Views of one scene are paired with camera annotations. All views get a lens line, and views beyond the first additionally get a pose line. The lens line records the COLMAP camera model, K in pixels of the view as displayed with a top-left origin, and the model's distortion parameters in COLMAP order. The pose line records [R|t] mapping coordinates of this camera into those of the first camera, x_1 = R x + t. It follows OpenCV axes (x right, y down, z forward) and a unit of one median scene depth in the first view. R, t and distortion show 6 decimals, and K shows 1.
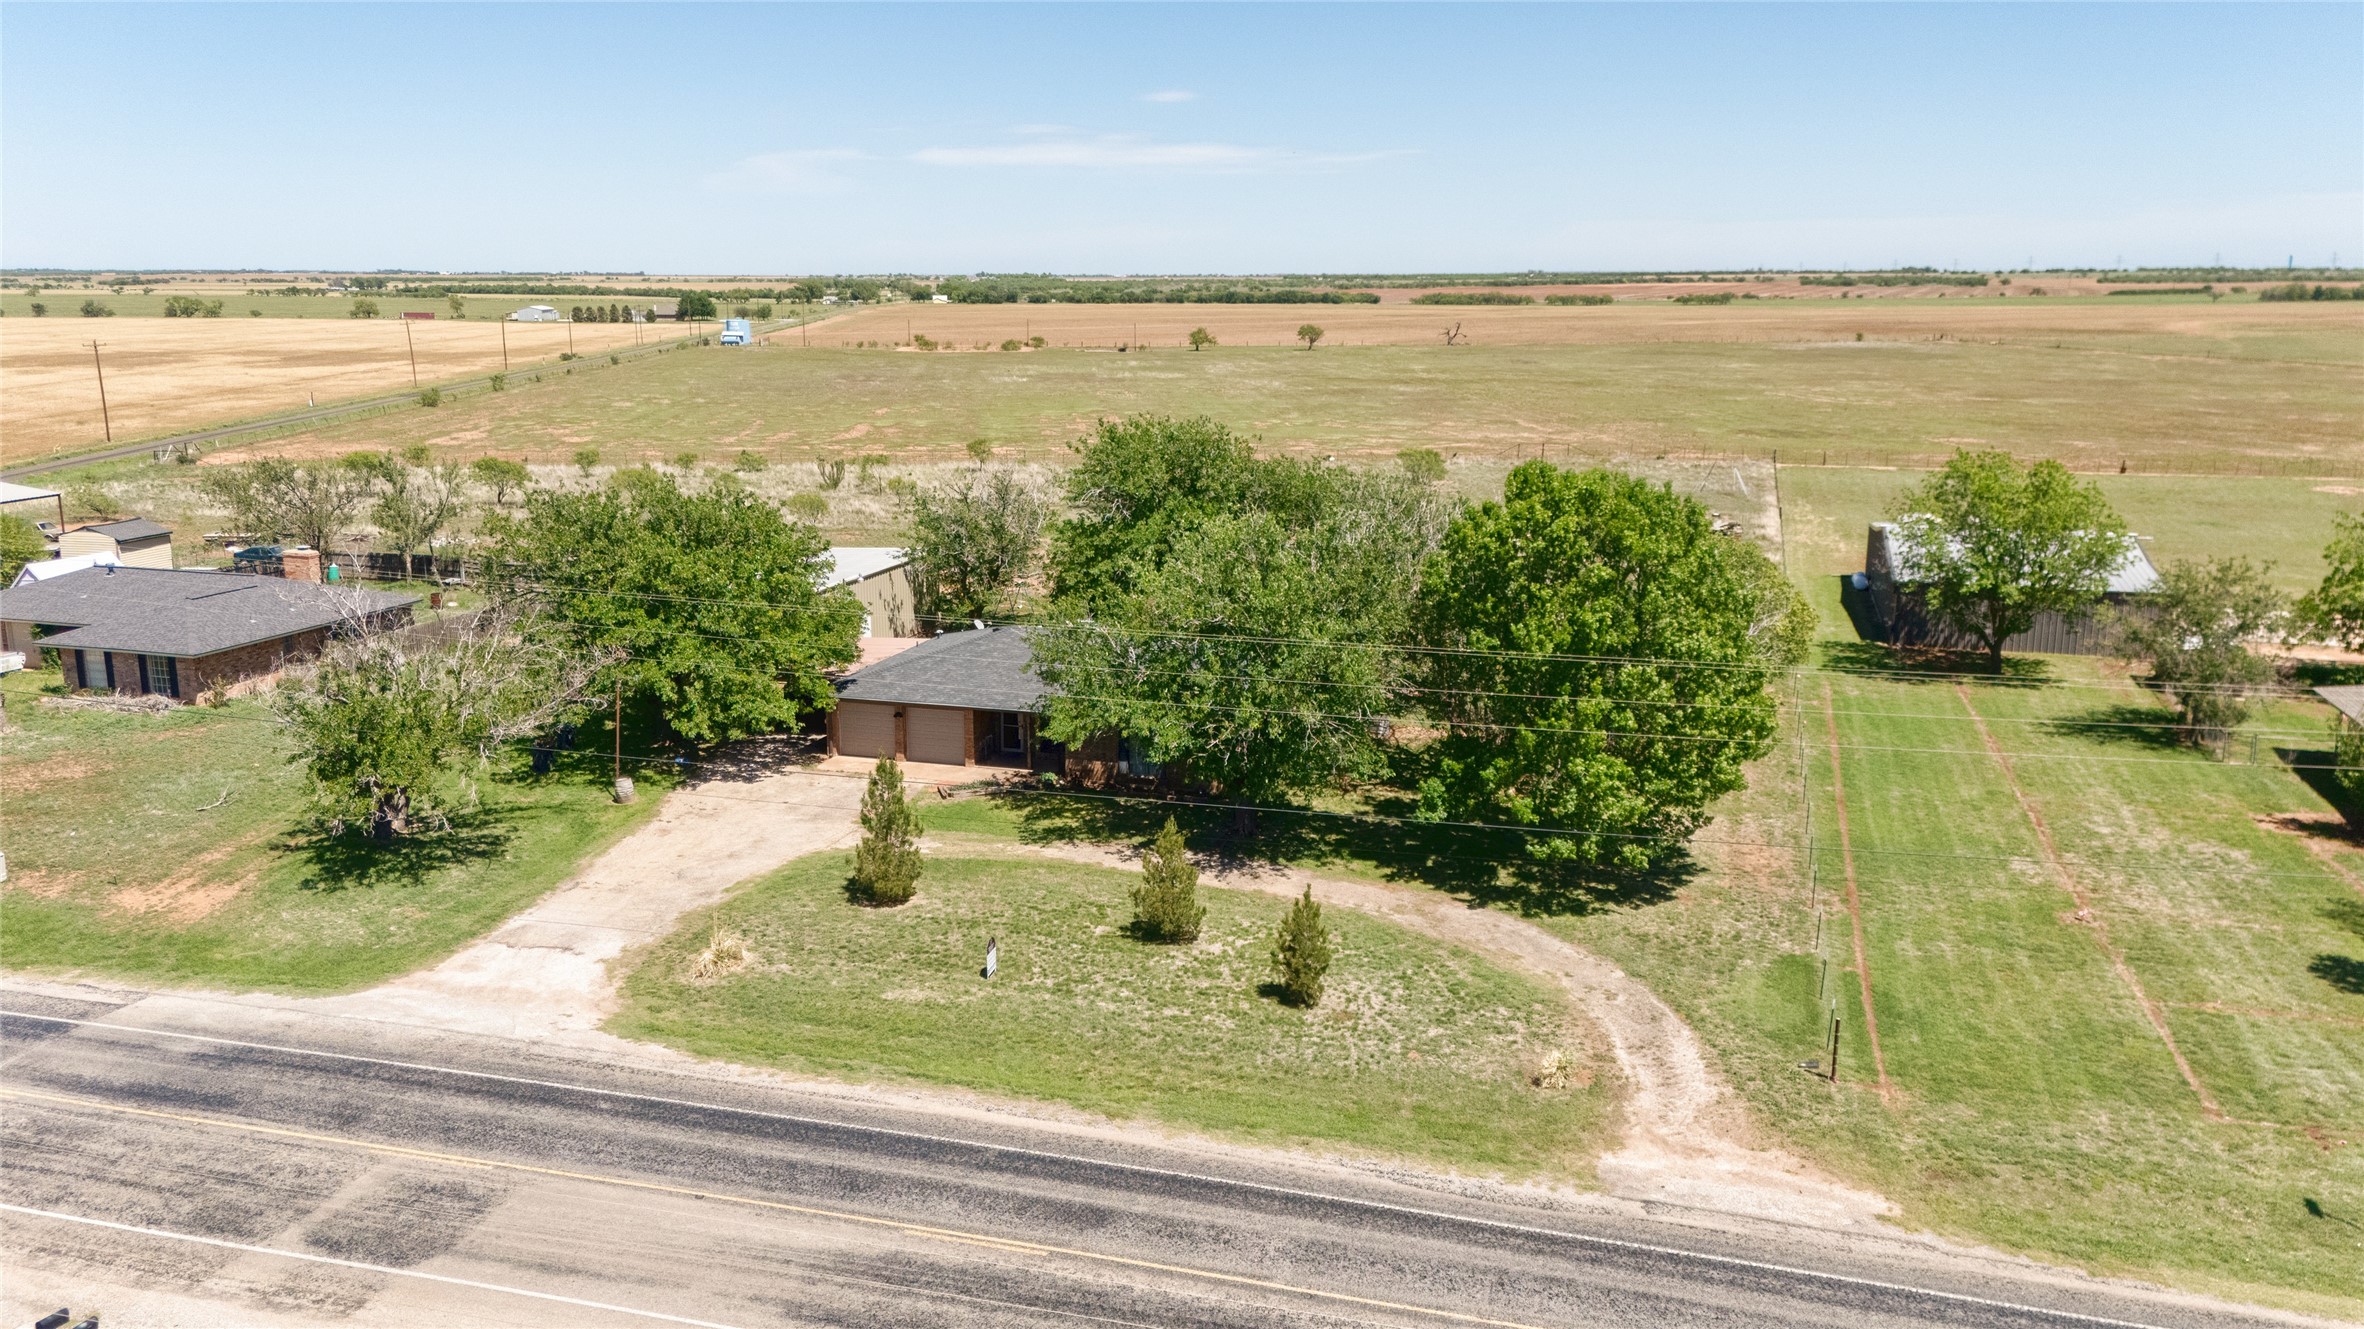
lens RADIAL K [[1830.7, 0, 1171.4], [0, 1830.7, 633.9], [0, 0, 1]] dist [0.080772, -0.077940]
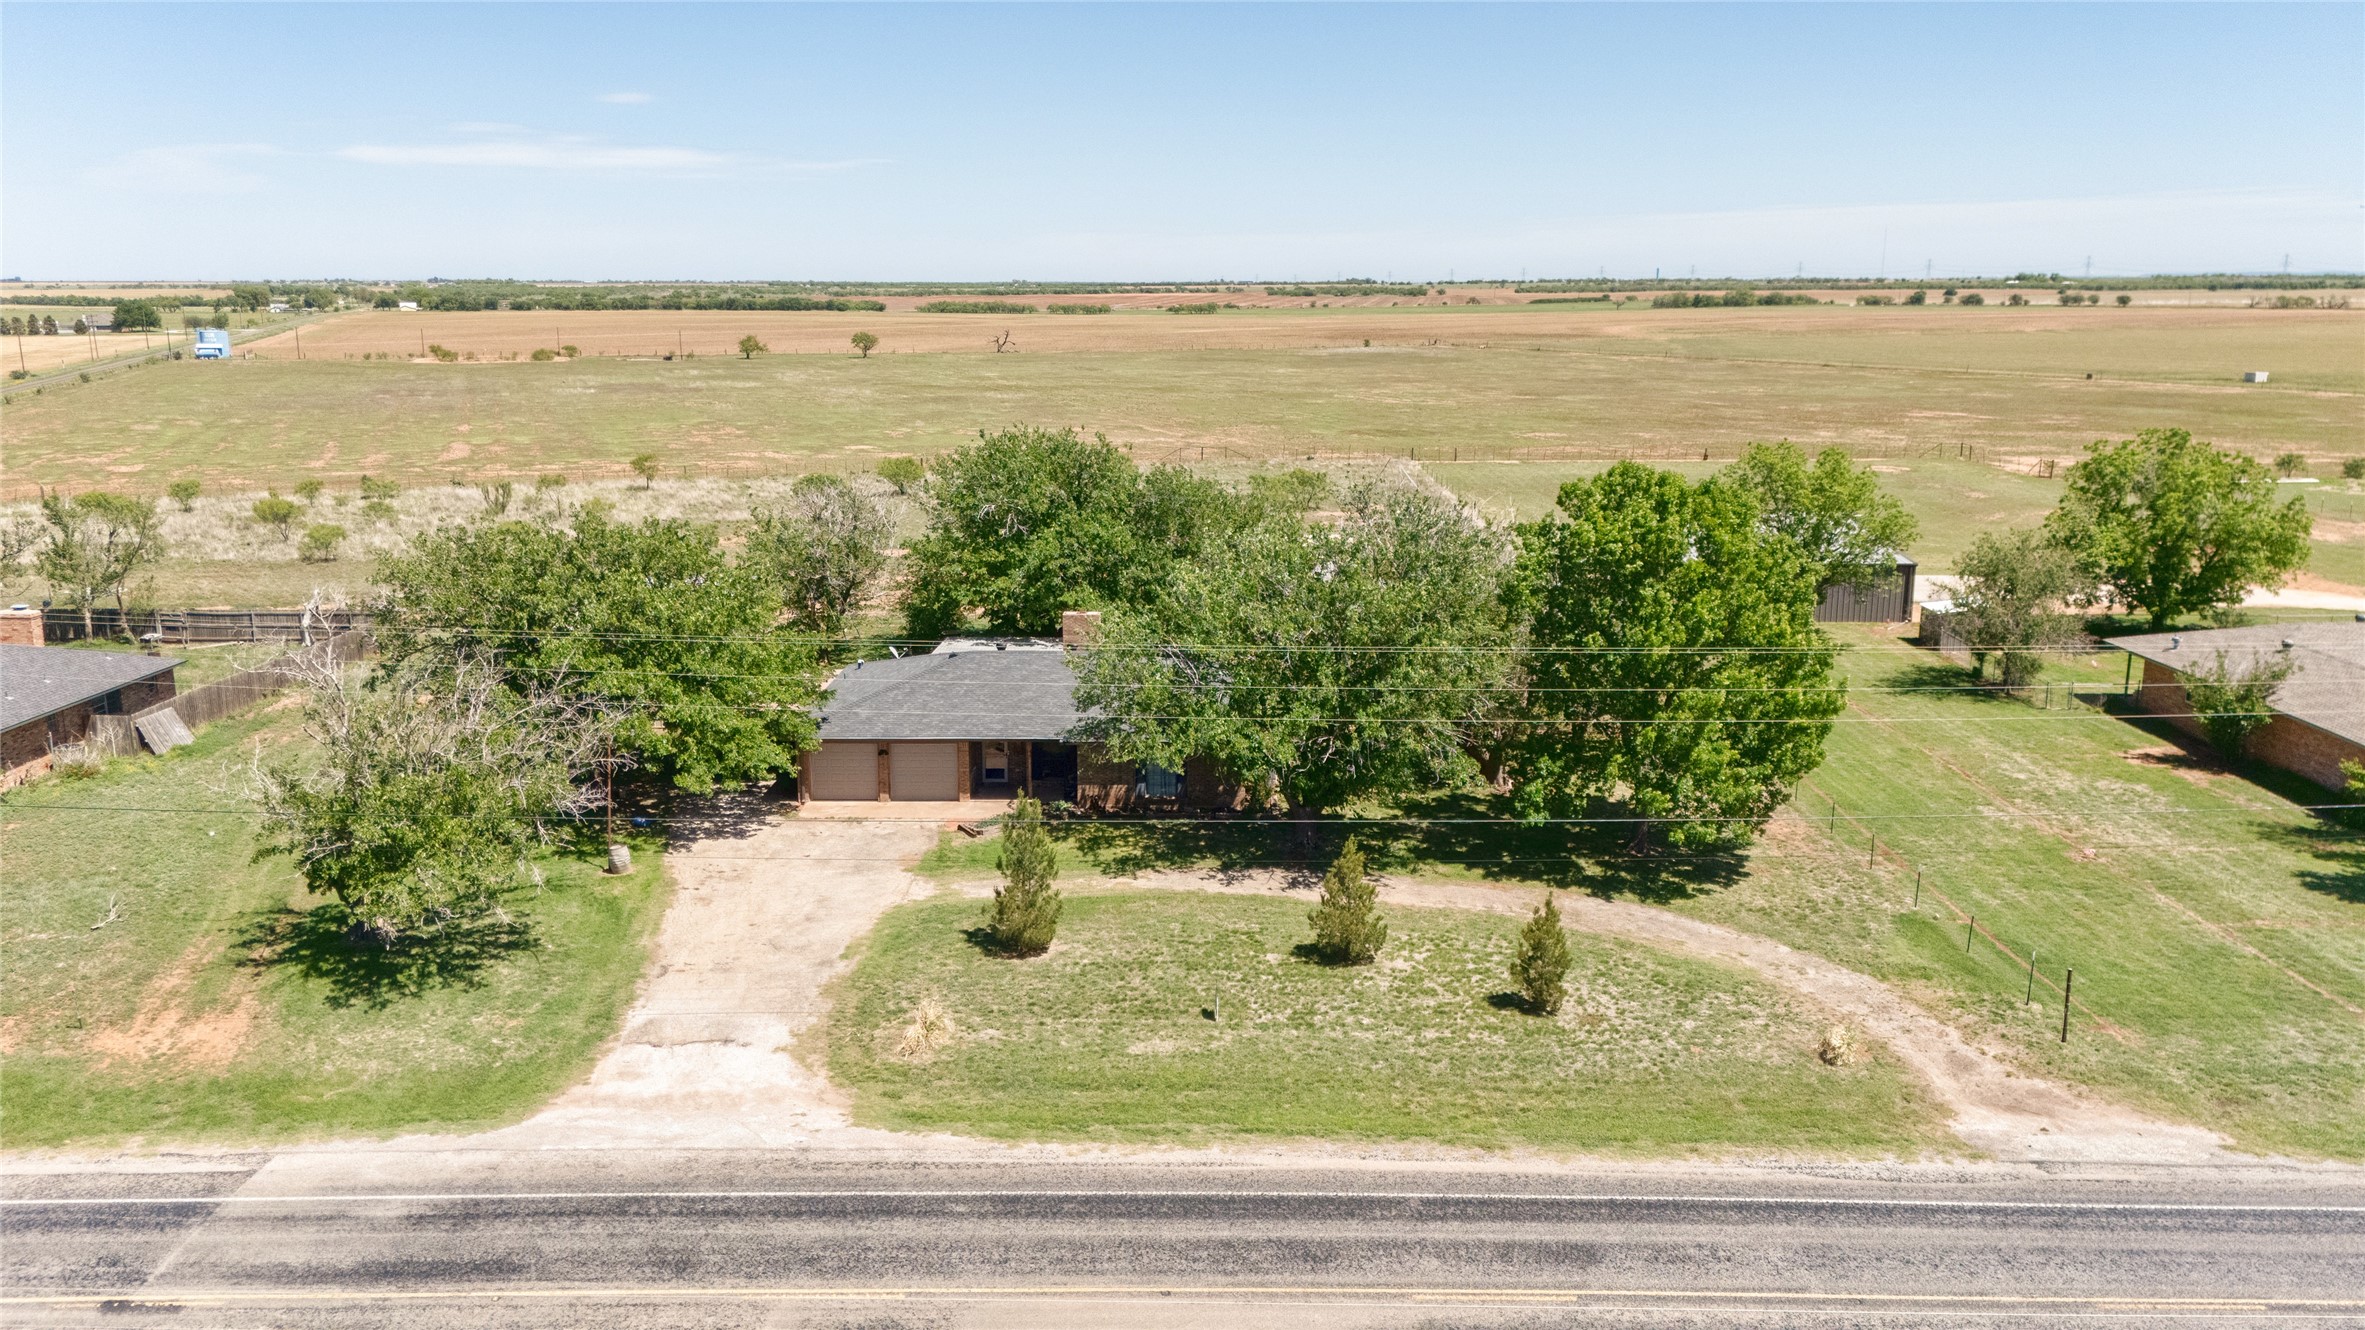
lens RADIAL K [[1803.6, 0, 1184.6], [0, 1803.6, 630.0], [0, 0, 1]] dist [0.076748, -0.069084]
pose [[0.959561, -0.054451, 0.276183, -0.289533], [0.055420, 0.998454, 0.004299, -0.015856], [-0.275990, 0.011181, 0.961095, 0.078930]]
